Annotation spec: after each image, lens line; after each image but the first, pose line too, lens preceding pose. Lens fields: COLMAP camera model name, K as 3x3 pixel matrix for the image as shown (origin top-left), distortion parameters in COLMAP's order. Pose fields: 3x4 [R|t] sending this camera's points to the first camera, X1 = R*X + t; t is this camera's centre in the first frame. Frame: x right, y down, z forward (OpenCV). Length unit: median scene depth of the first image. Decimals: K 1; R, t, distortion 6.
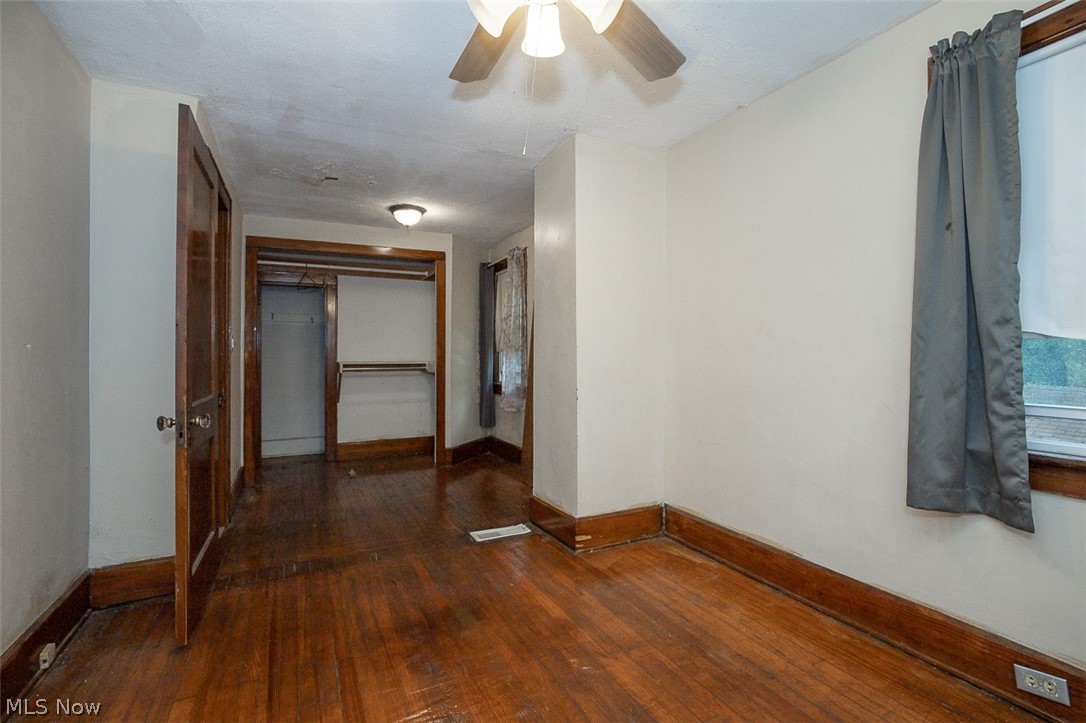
lens RADIAL K [[501.0, 0, 540.6], [0, 501.0, 359.8], [0, 0, 1]] dist [-0.012748, 0.001919]
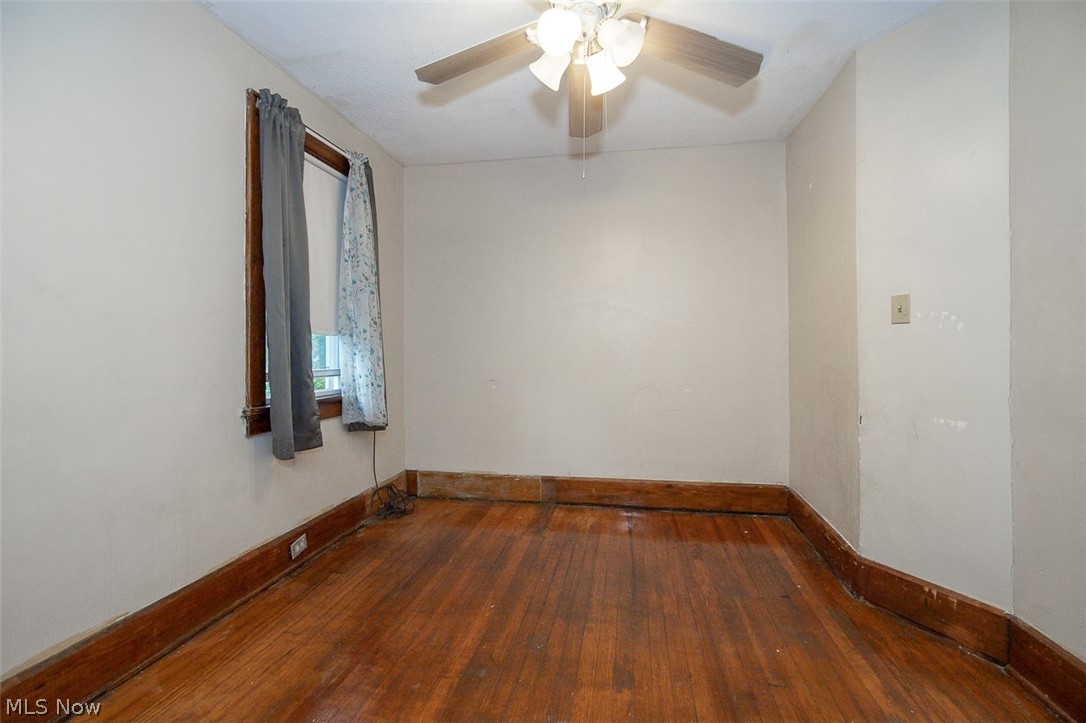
lens RADIAL K [[501.0, 0, 539.9], [0, 501.0, 341.9], [0, 0, 1]] dist [-0.012748, 0.001919]
pose [[-0.802056, 0.013277, 0.597101, -0.164840], [0.007582, 0.999899, -0.012048, 0.006230], [-0.597201, -0.005136, -0.802075, 0.520412]]
